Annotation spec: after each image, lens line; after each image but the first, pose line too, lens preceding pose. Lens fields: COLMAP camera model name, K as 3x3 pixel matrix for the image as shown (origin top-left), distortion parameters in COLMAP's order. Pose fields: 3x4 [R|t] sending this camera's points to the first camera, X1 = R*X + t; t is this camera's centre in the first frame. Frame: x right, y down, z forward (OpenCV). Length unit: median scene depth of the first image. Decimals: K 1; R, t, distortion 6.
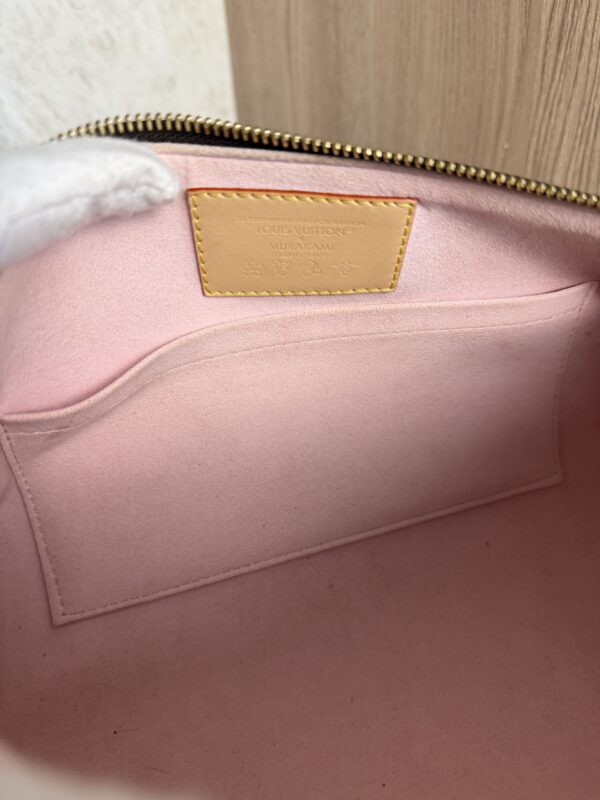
lens RADIAL K [[600.4, 0, 304.9], [0, 600.4, 384.0], [0, 0, 1]] dist [-0.003895, -0.024691]
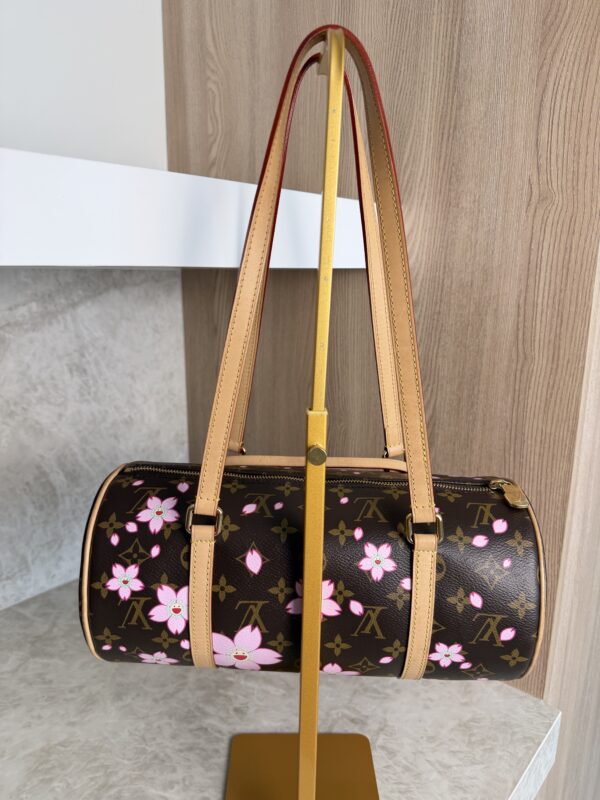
lens RADIAL K [[600.4, 0, 303.5], [0, 600.4, 392.9], [0, 0, 1]] dist [-0.003895, -0.024691]
pose [[0.986682, 0.041763, 0.157206, -0.080677], [0.004734, 0.958695, -0.284397, -0.094657], [-0.162590, 0.281354, 0.945730, -1.214029]]
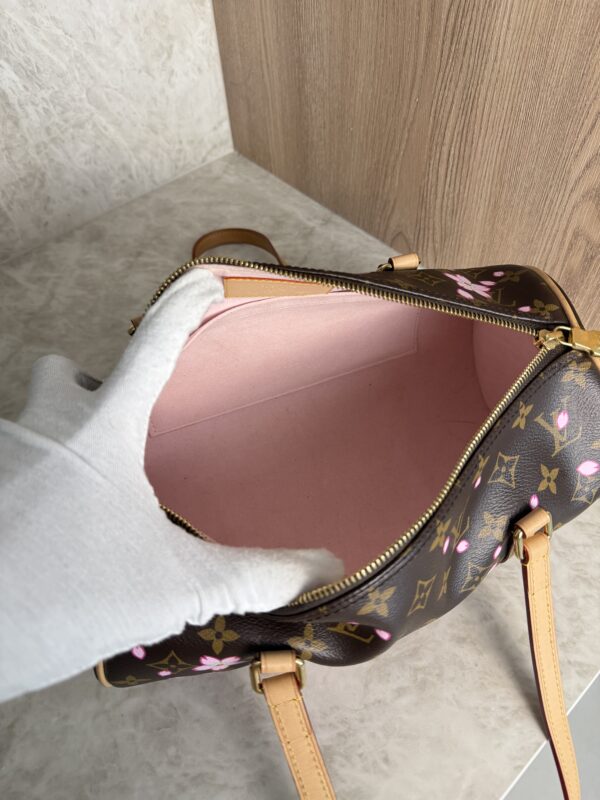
lens RADIAL K [[600.4, 0, 305.4], [0, 600.4, 408.1], [0, 0, 1]] dist [-0.003895, -0.024691]
pose [[0.999623, -0.002437, 0.027334, 0.040539], [-0.008729, 0.916083, 0.400893, -0.276561], [-0.026017, -0.400980, 0.915717, -0.480388]]
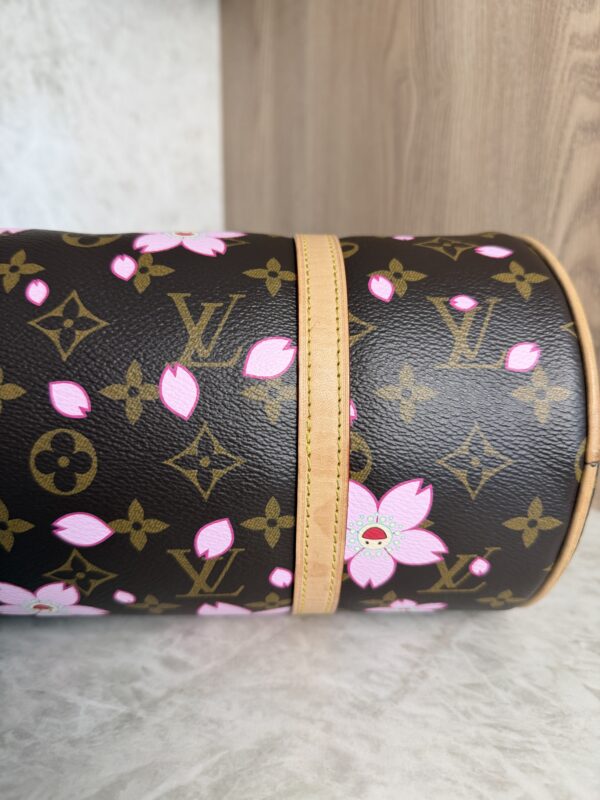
lens RADIAL K [[600.4, 0, 304.5], [0, 600.4, 398.7], [0, 0, 1]] dist [-0.003895, -0.024691]
pose [[0.992817, 0.089210, -0.079729, 0.263245], [-0.108857, 0.950041, -0.292527, 0.302896], [0.049649, 0.299105, 0.952928, -0.192871]]
